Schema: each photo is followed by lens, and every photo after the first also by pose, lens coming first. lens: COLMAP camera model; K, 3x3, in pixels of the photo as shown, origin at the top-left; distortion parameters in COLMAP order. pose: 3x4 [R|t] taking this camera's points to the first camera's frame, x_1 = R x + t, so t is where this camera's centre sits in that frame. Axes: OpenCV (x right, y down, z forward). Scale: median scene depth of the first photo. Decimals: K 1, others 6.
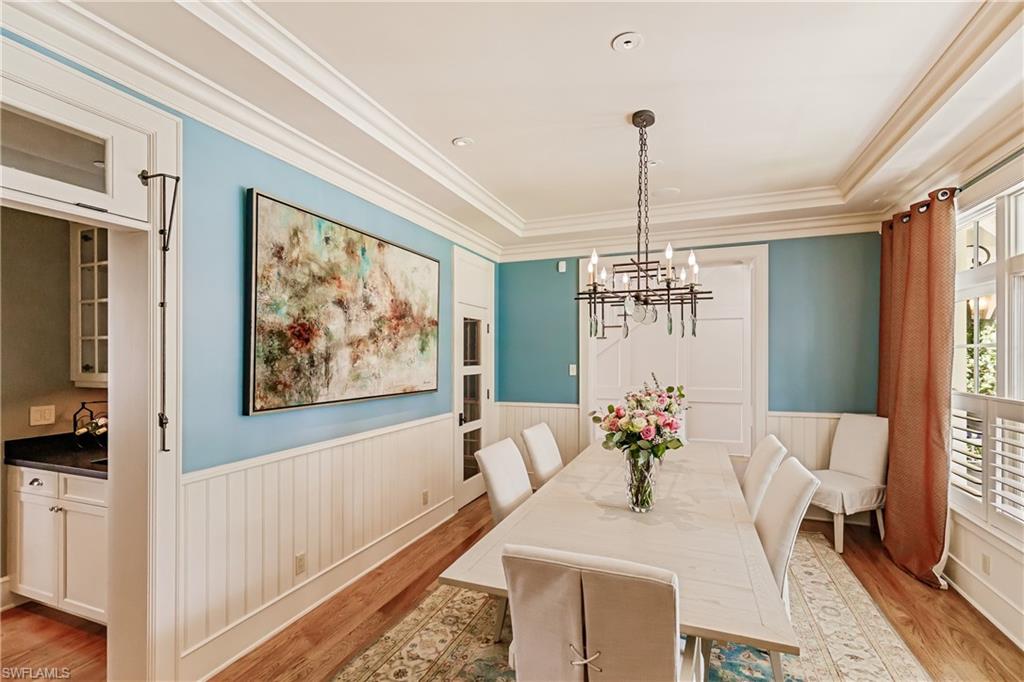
lens RADIAL K [[461.7, 0, 512.3], [0, 461.7, 351.1], [0, 0, 1]] dist [0.003908, 0.000102]
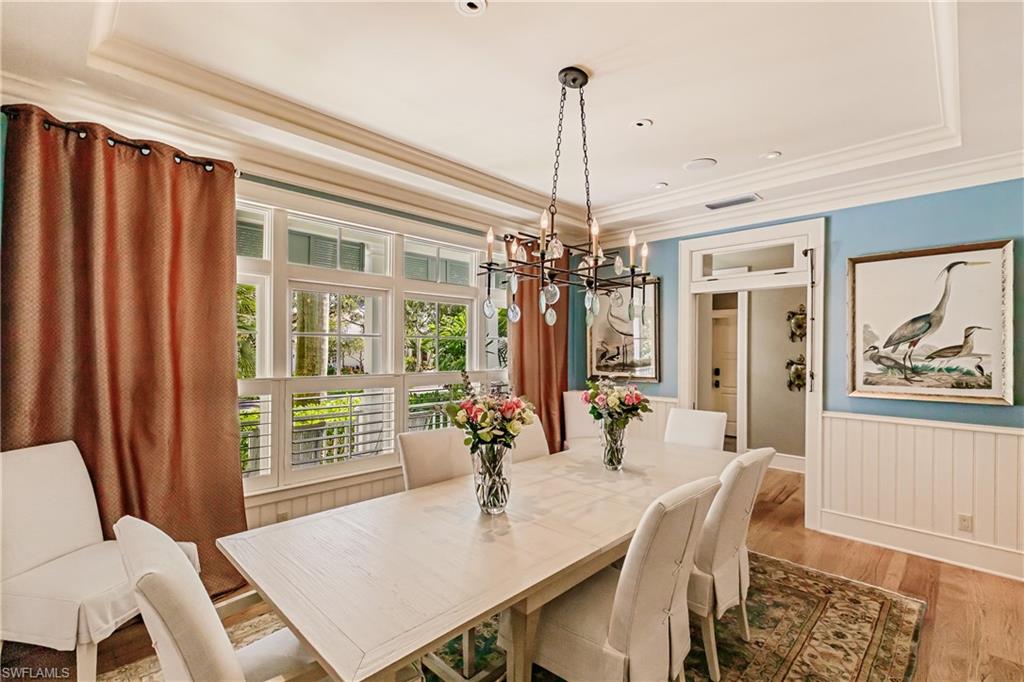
lens RADIAL K [[461.7, 0, 517.2], [0, 461.7, 346.7], [0, 0, 1]] dist [0.003908, 0.000102]
pose [[-0.923460, -0.003814, 0.383677, 0.039841], [-0.008119, 0.999921, -0.009604, 0.031177], [-0.383610, -0.011984, -0.923418, 2.092494]]
